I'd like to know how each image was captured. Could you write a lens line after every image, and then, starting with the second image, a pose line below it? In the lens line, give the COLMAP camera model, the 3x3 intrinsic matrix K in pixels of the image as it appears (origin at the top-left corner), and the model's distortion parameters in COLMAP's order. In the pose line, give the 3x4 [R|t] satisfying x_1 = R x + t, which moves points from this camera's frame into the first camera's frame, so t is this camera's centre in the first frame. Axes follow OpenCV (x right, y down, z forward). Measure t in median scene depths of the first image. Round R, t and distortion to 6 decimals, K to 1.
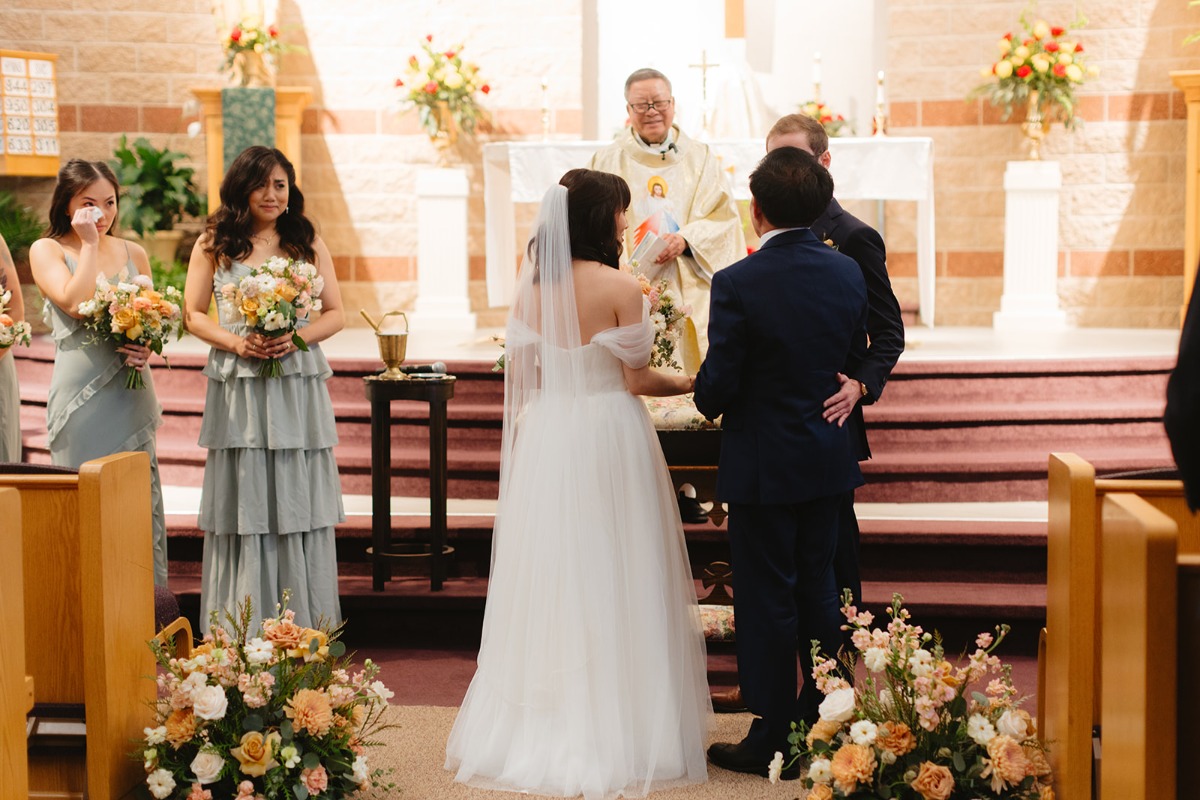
lens RADIAL K [[1910.3, 0, 600.4], [0, 1910.3, 396.6], [0, 0, 1]] dist [-0.063358, 0.000000]
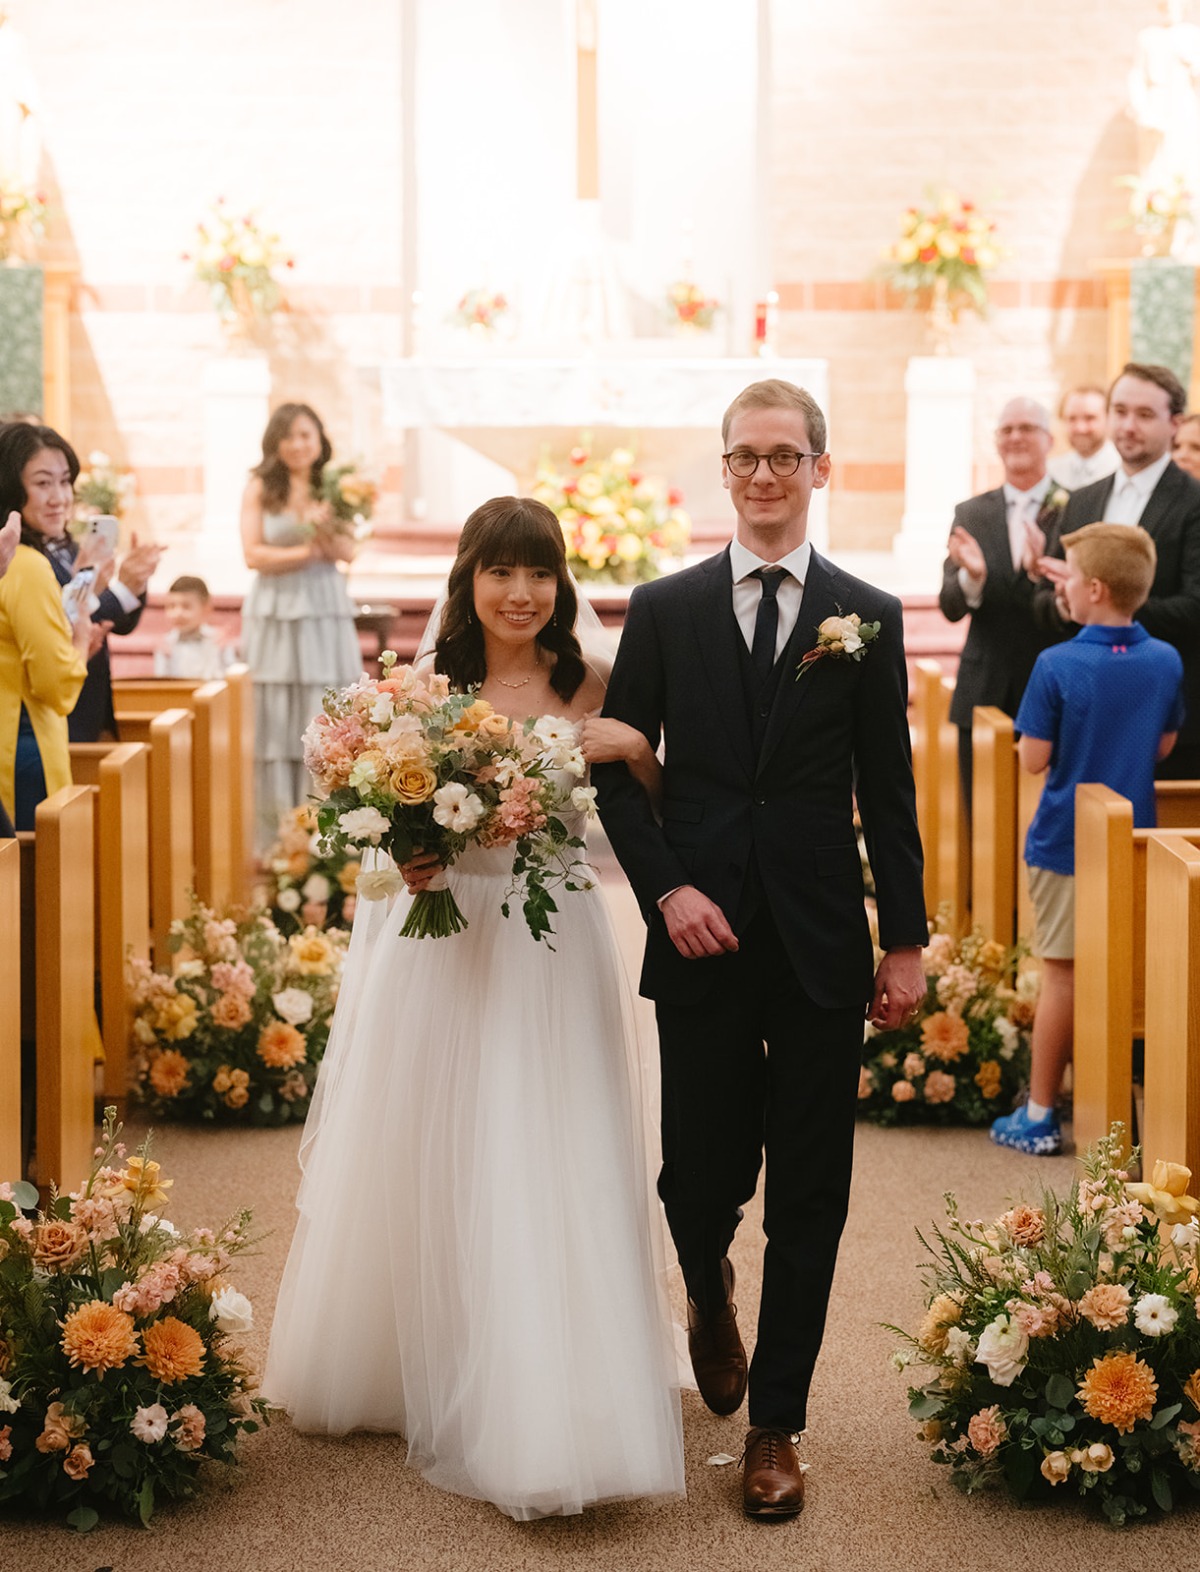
lens RADIAL K [[2678.9, 0, 598.2], [0, 2678.9, 787.6], [0, 0, 1]] dist [-0.011232, 0.000000]
pose [[0.996093, -0.009152, 0.087833, -0.032356], [0.004247, 0.998429, 0.055870, 0.001486], [-0.088207, -0.055279, 0.994567, -0.190185]]
